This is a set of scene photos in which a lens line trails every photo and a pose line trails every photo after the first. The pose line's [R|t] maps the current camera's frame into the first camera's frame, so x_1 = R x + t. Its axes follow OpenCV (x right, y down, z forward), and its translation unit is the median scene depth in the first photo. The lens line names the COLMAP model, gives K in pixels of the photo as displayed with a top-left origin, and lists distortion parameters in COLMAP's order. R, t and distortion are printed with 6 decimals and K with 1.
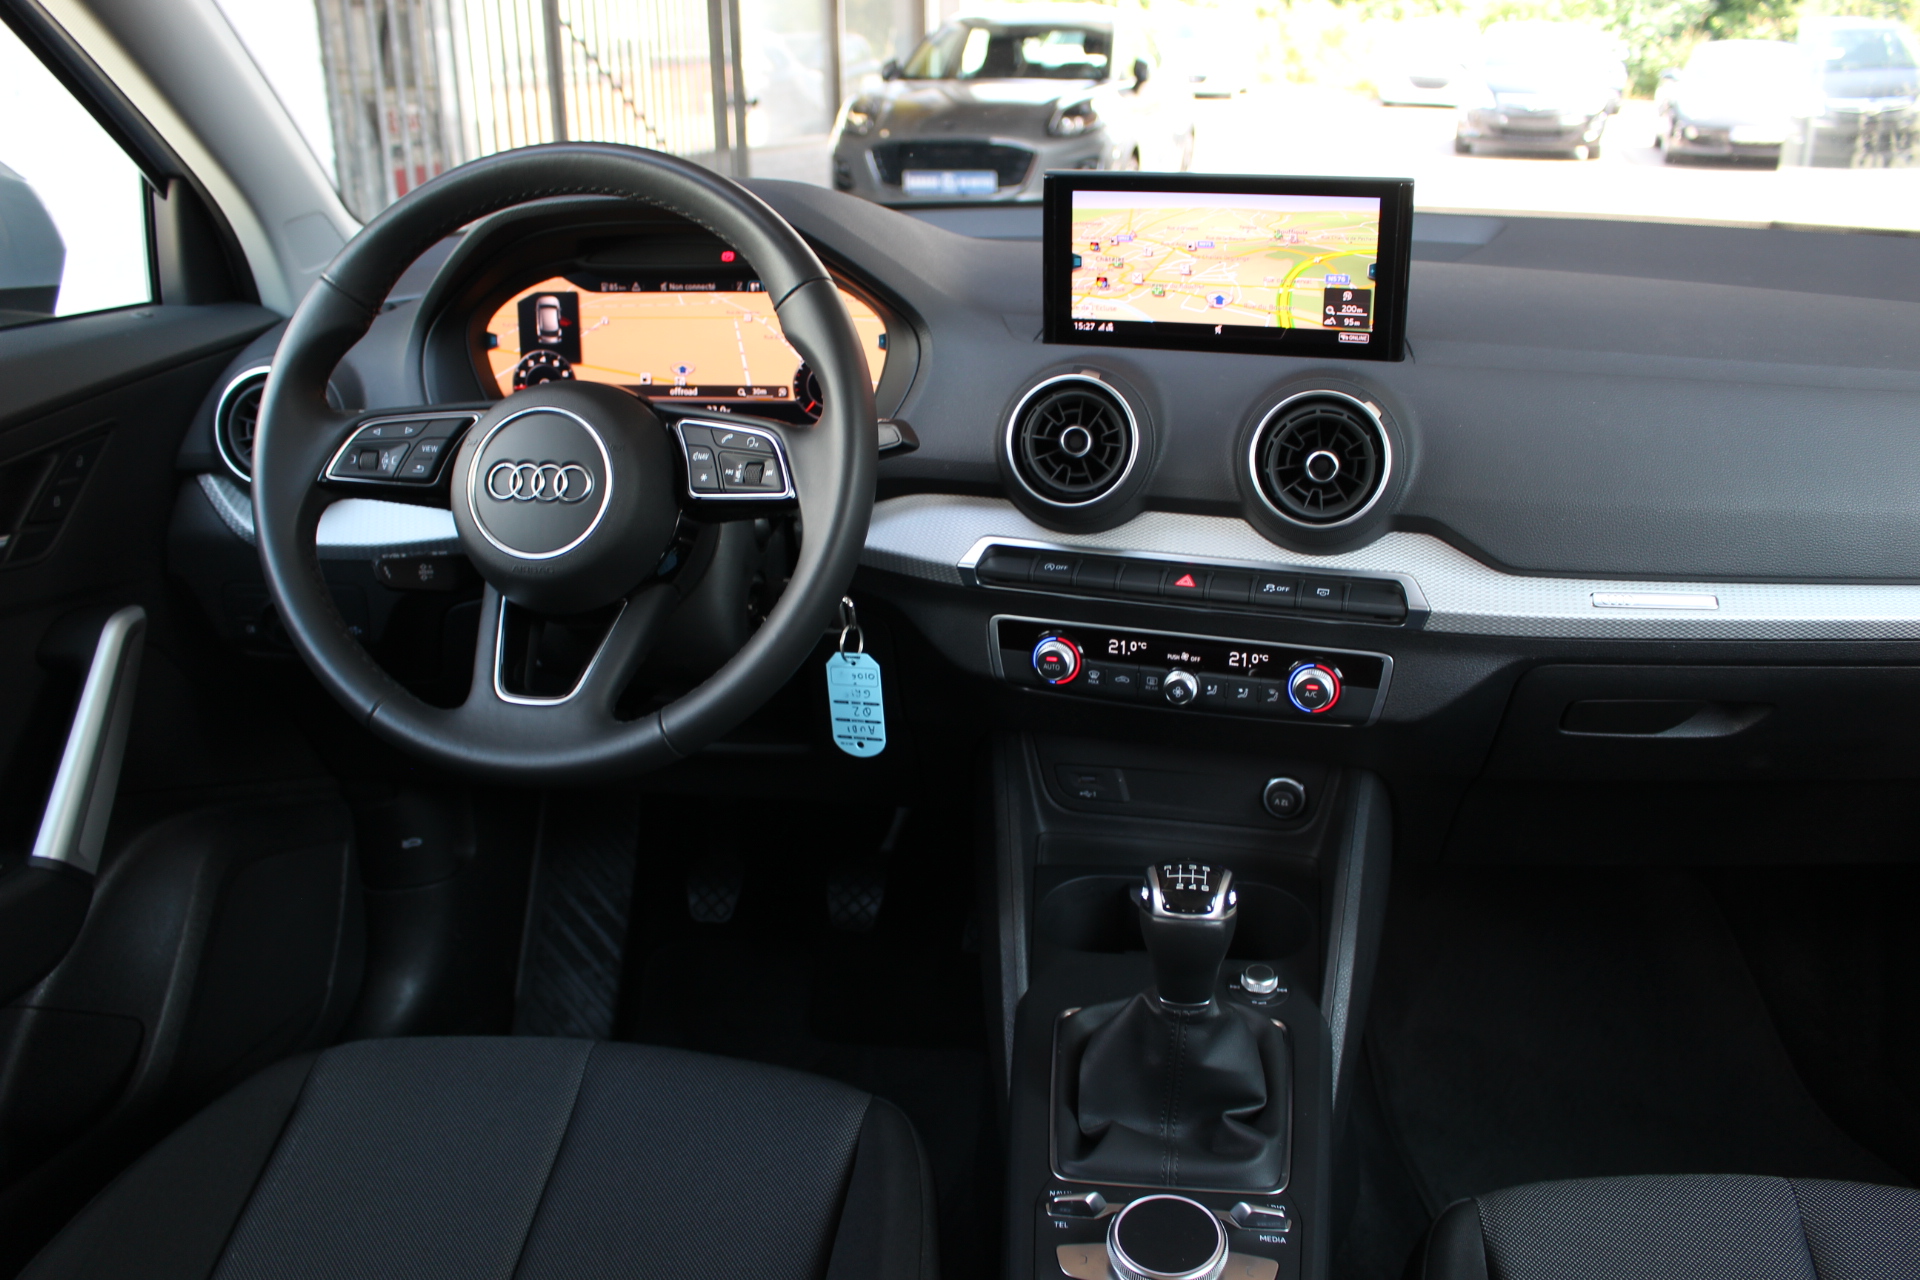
lens RADIAL K [[1593.9, 0, 957.6], [0, 1593.9, 641.9], [0, 0, 1]] dist [-0.151566, 0.102121]
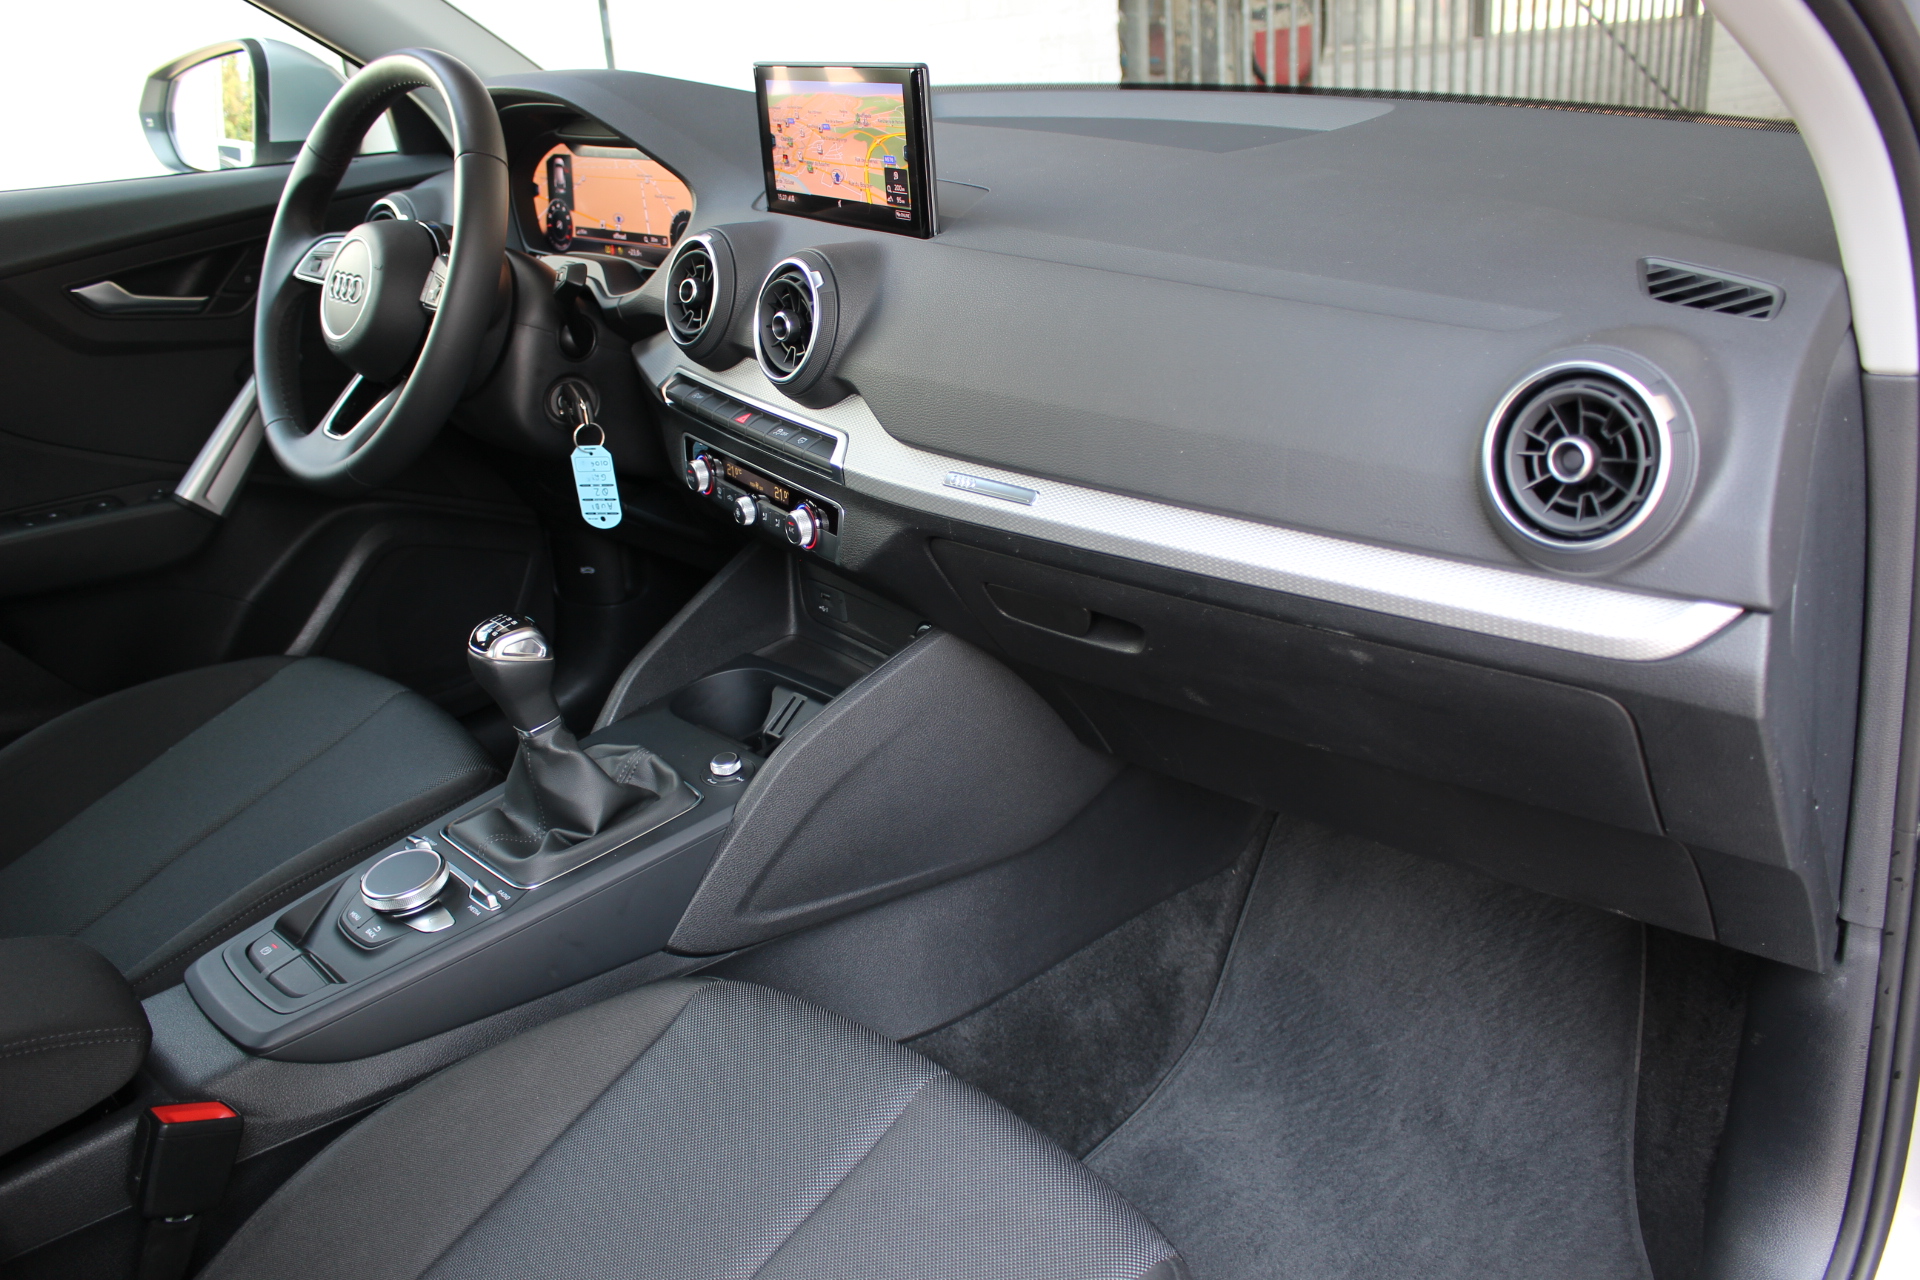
lens RADIAL K [[1593.9, 0, 959.6], [0, 1593.9, 637.6], [0, 0, 1]] dist [-0.151566, 0.102121]
pose [[0.795397, 0.207126, -0.569599, 0.960538], [-0.161246, 0.978241, 0.130555, -0.058532], [0.584247, -0.011998, 0.811488, 0.145994]]
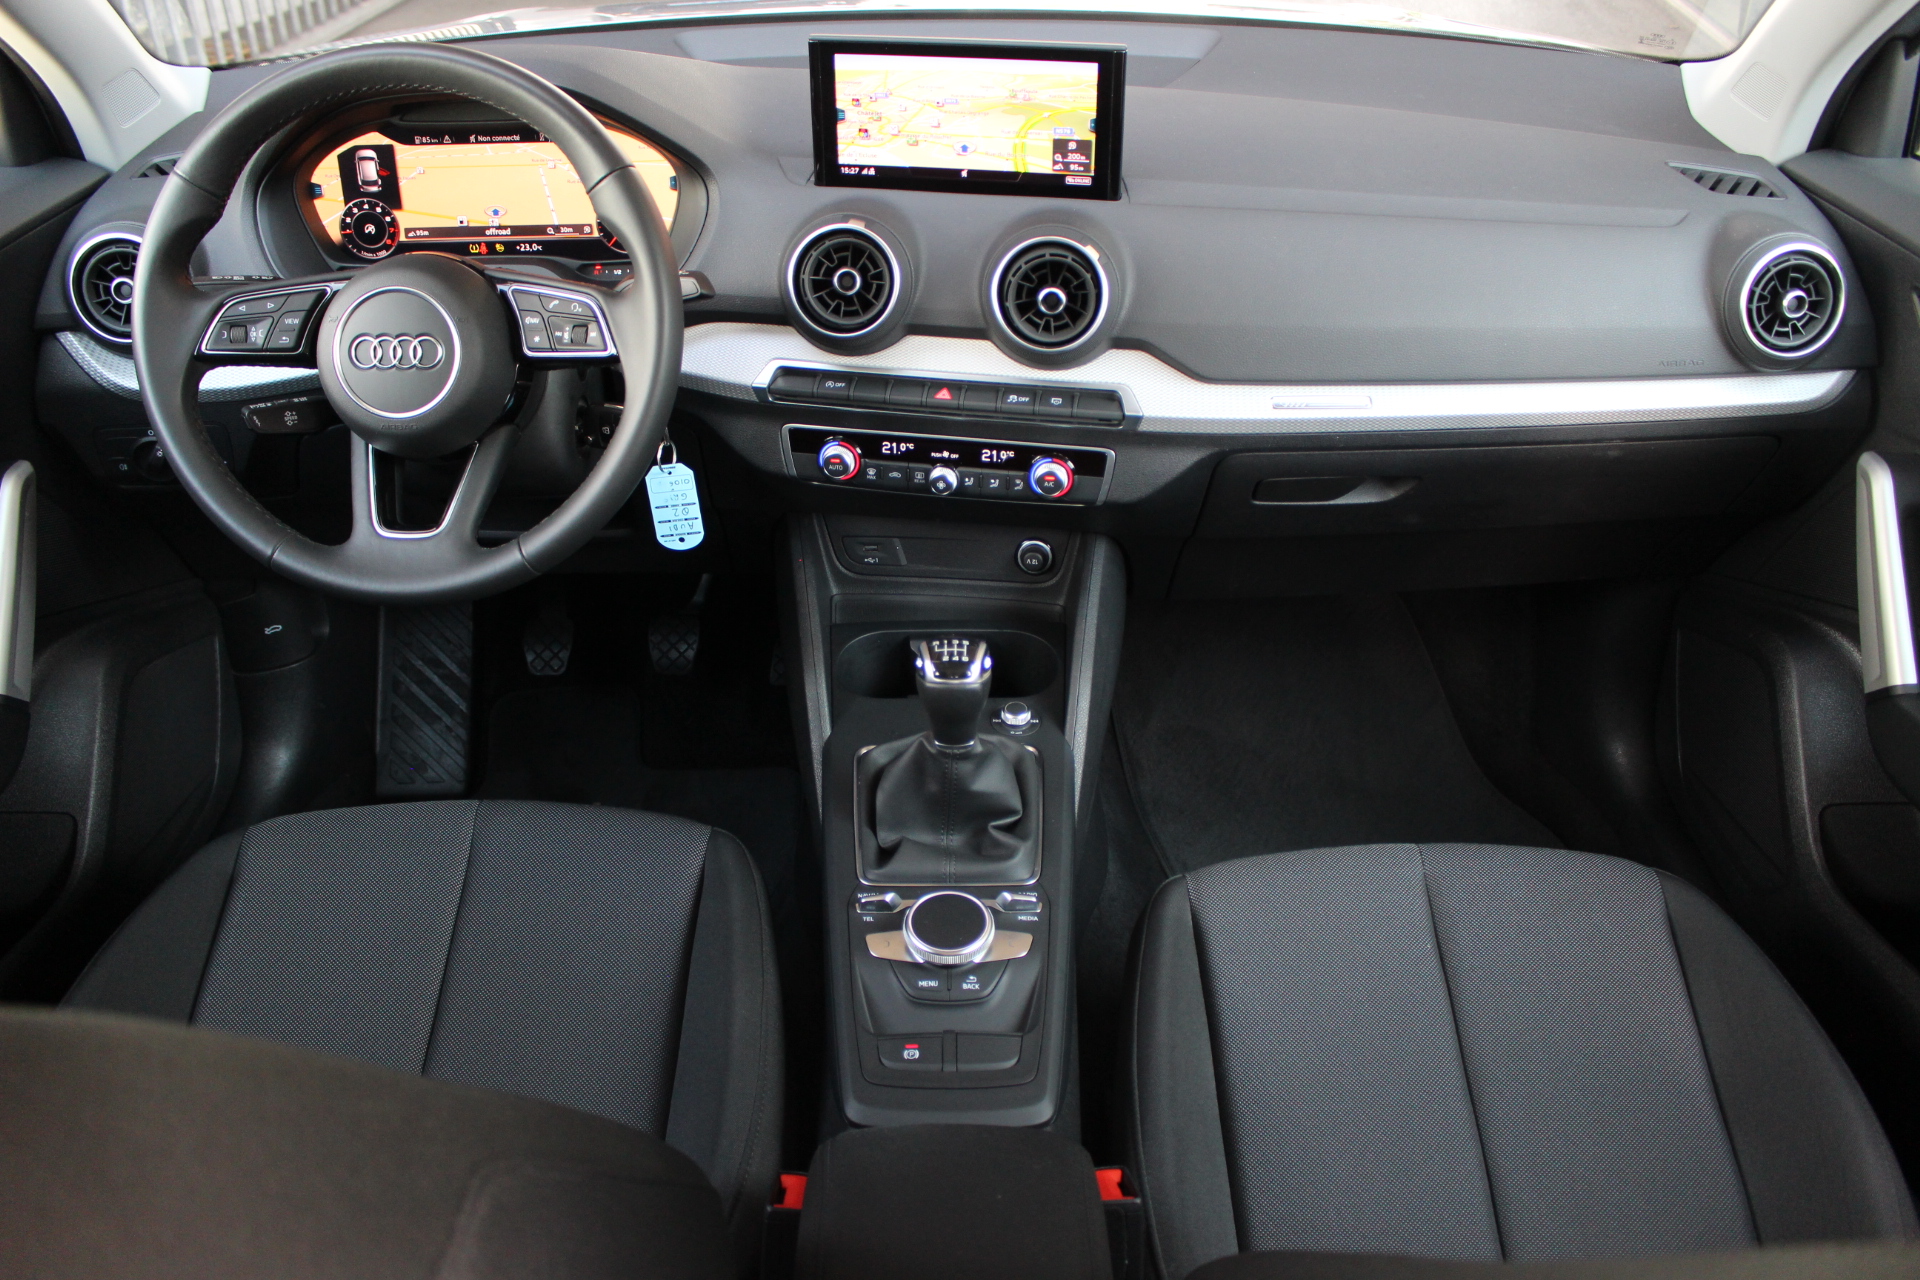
lens RADIAL K [[1593.9, 0, 956.9], [0, 1593.9, 653.4], [0, 0, 1]] dist [-0.151566, 0.102121]
pose [[0.989853, -0.065630, 0.126034, -0.011010], [0.038316, 0.977372, 0.208027, -0.095875], [-0.136835, -0.201087, 0.969969, -0.207879]]
